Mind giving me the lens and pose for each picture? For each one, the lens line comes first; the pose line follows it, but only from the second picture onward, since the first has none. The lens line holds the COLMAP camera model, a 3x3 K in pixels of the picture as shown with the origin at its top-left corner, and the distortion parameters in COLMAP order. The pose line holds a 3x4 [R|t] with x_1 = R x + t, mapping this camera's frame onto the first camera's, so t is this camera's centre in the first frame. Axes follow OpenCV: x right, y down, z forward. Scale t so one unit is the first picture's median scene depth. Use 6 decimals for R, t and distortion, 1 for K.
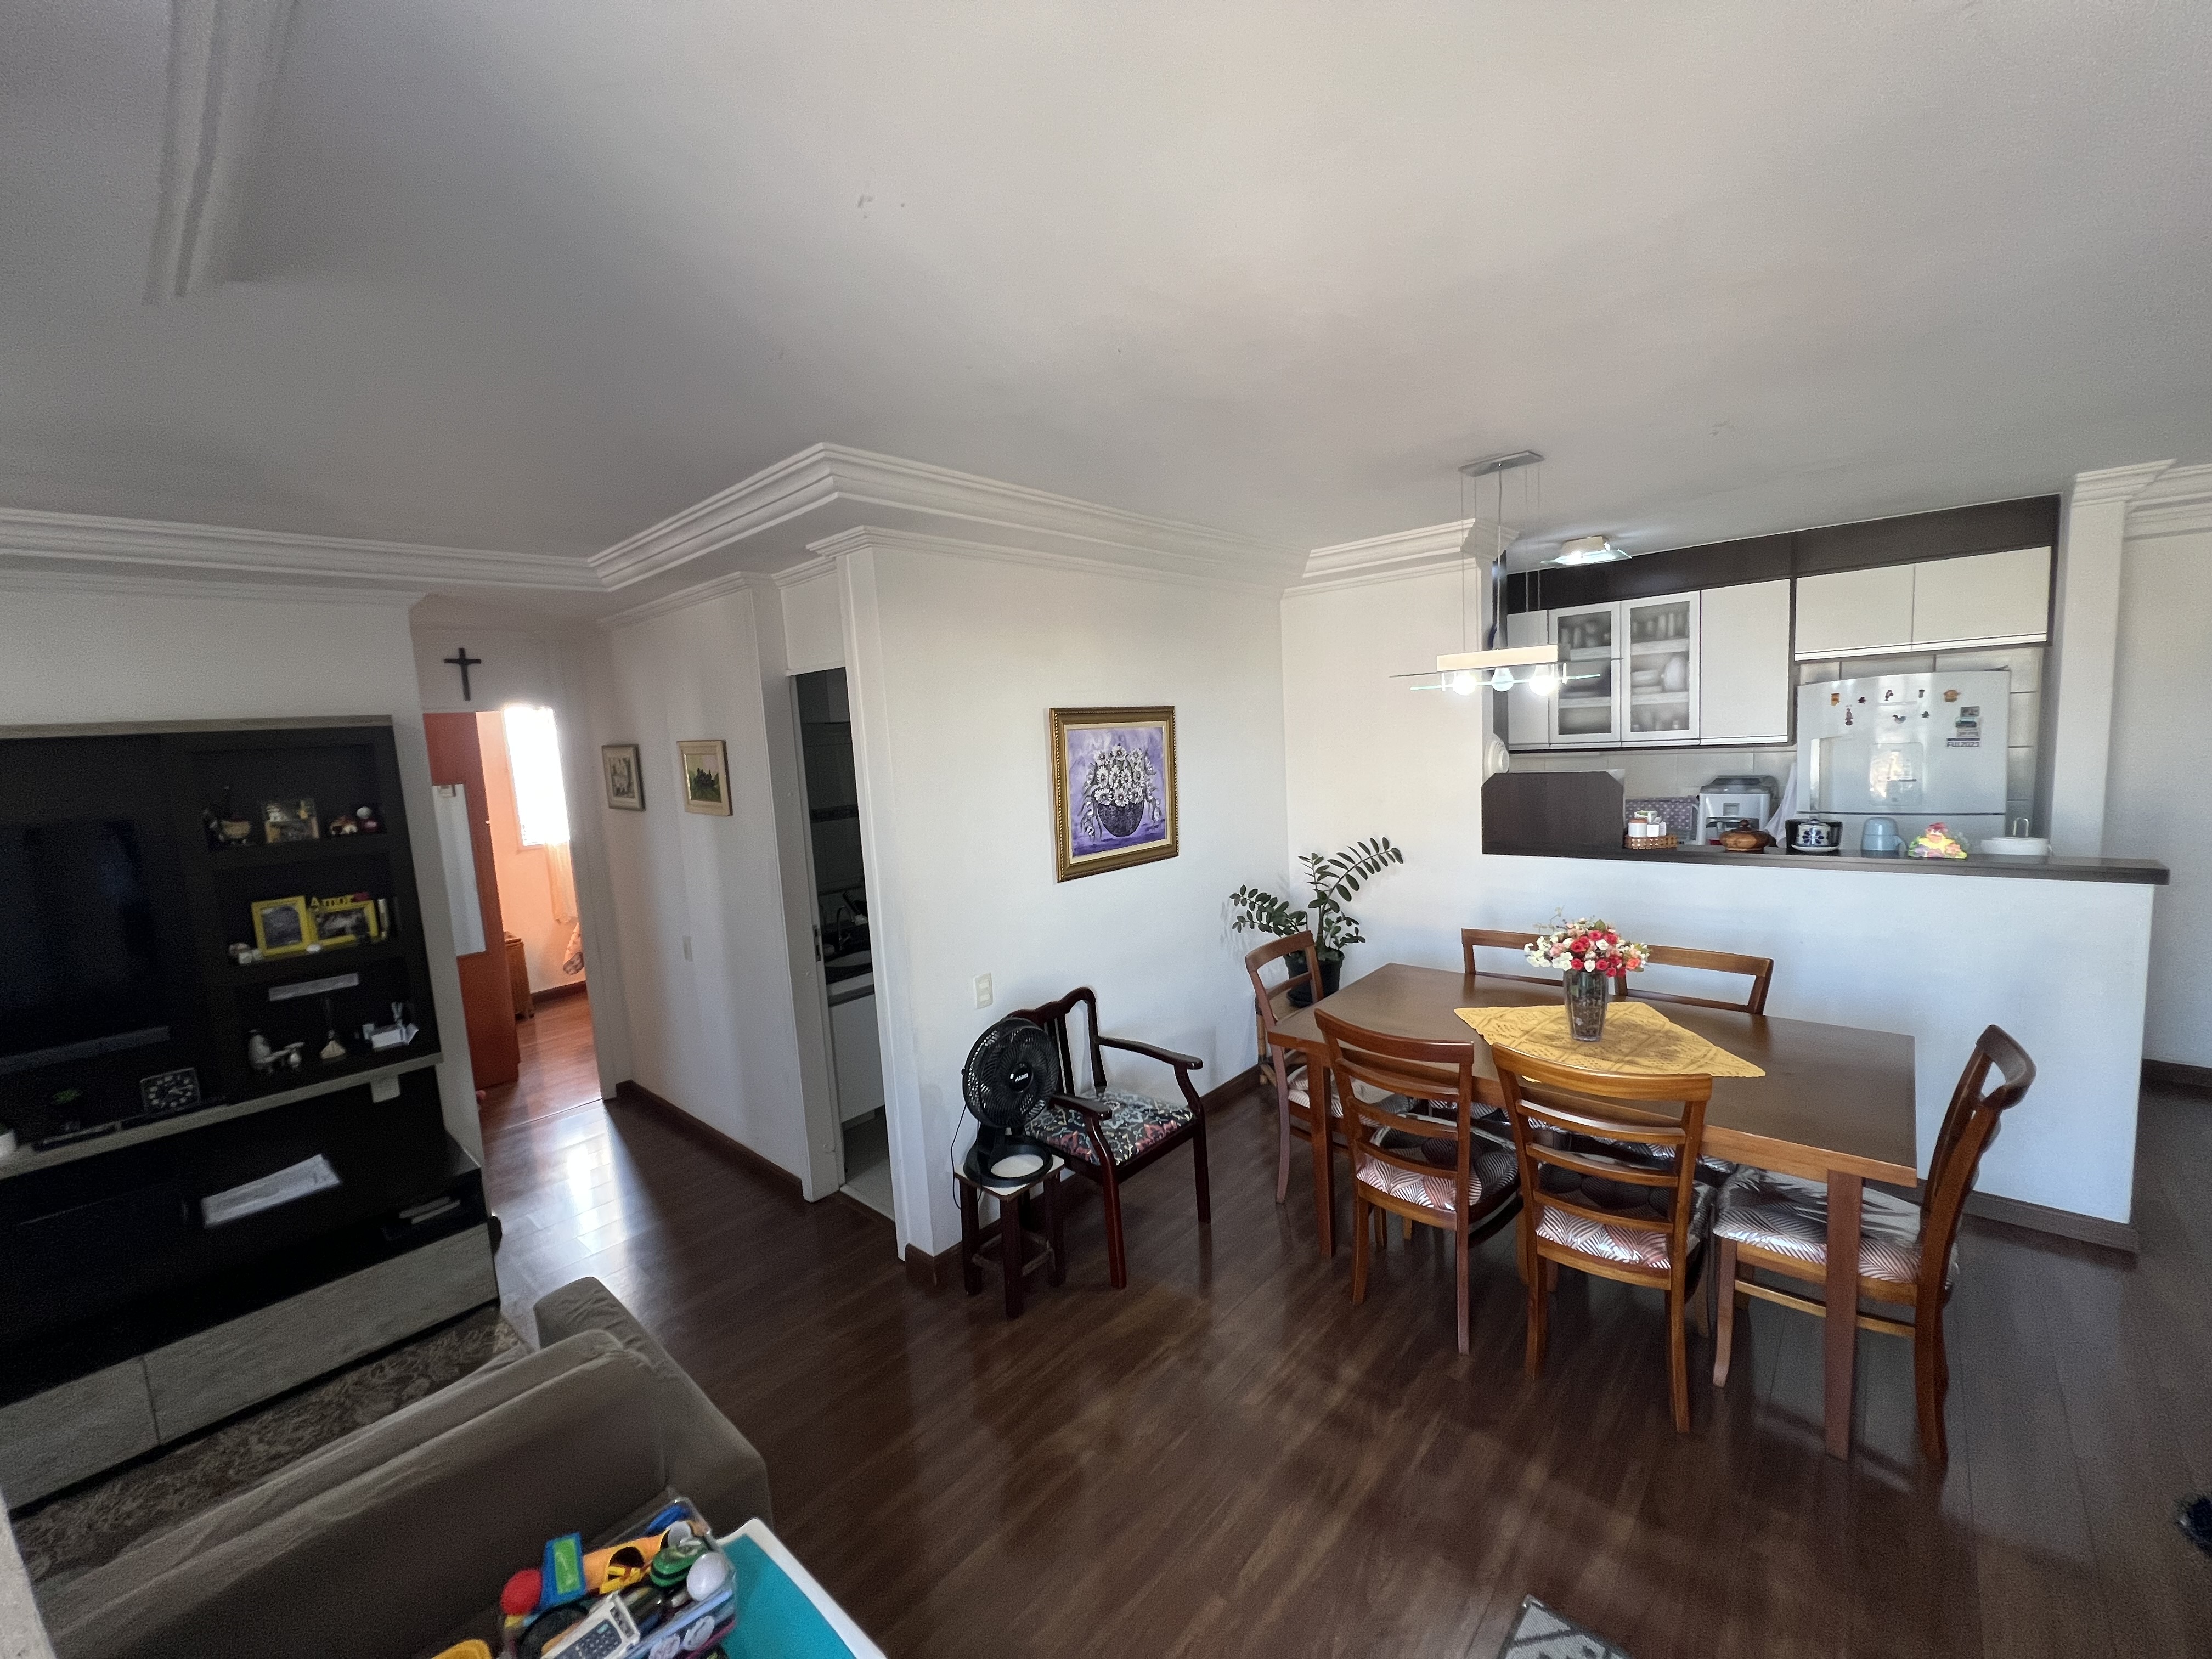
lens RADIAL K [[882.0, 0, 1102.6], [0, 882.0, 825.6], [0, 0, 1]] dist [-0.002813, 0.000201]
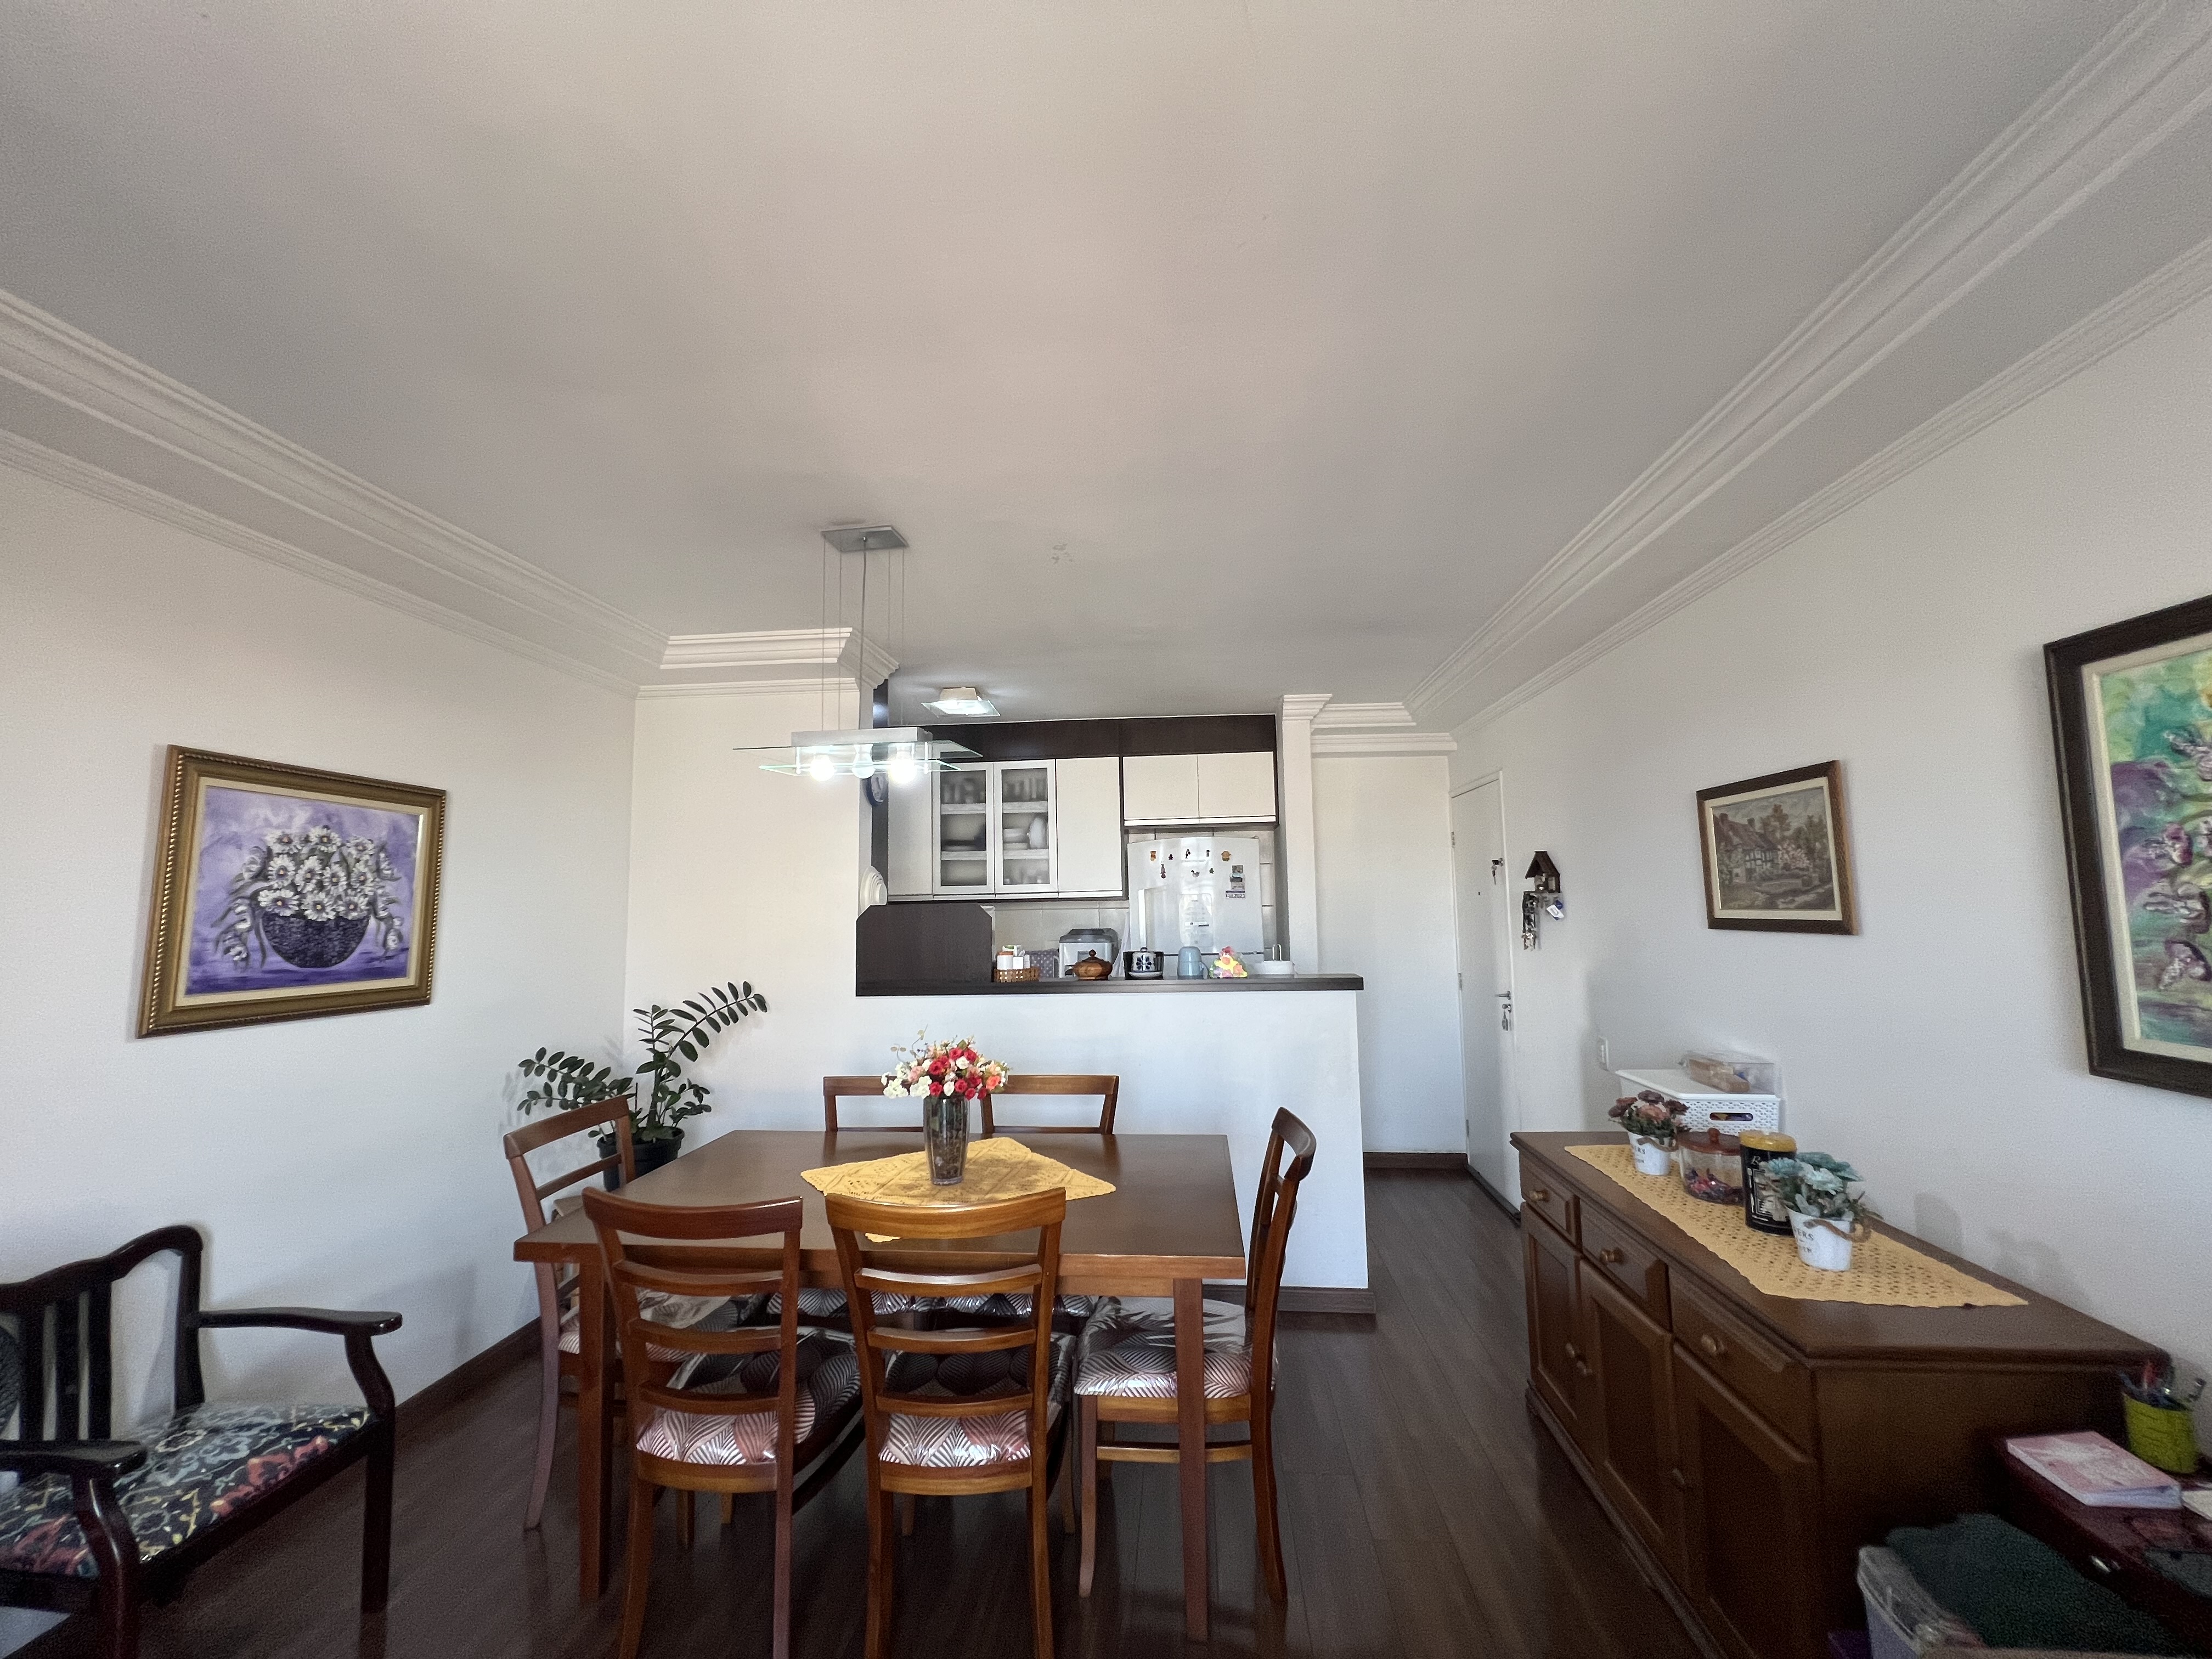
lens RADIAL K [[882.0, 0, 1102.6], [0, 882.0, 825.6], [0, 0, 1]] dist [-0.002813, 0.000201]
pose [[0.804619, 0.099463, 0.585401, 0.106901], [0.033638, 0.976653, -0.212173, 0.071526], [-0.592837, 0.190410, 0.782488, 0.139203]]
